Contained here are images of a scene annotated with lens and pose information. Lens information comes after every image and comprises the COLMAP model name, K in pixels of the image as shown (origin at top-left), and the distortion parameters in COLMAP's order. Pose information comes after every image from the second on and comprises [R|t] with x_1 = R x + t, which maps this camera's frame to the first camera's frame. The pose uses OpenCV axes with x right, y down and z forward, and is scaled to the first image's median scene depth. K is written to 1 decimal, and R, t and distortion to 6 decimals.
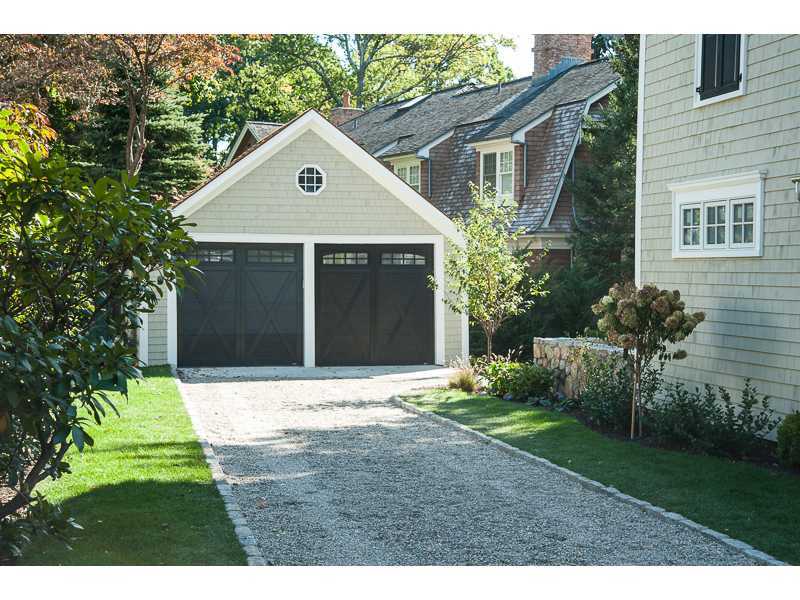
lens RADIAL K [[564.7, 0, 400.0], [0, 564.7, 300.0], [0, 0, 1]] dist [-0.051335, 0.000273]
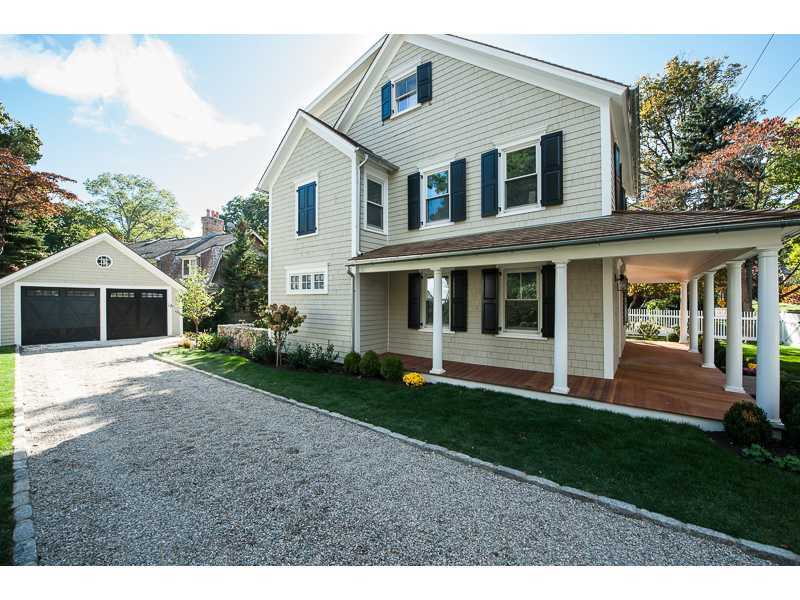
lens RADIAL K [[300.6, 0, 400.0], [0, 300.6, 300.0], [0, 0, 1]] dist [-0.029093, -0.000019]
pose [[0.801566, -0.002167, 0.597902, 0.090590], [0.030134, 0.998869, -0.036779, 0.026801], [-0.597146, 0.047498, 0.800725, -0.621275]]
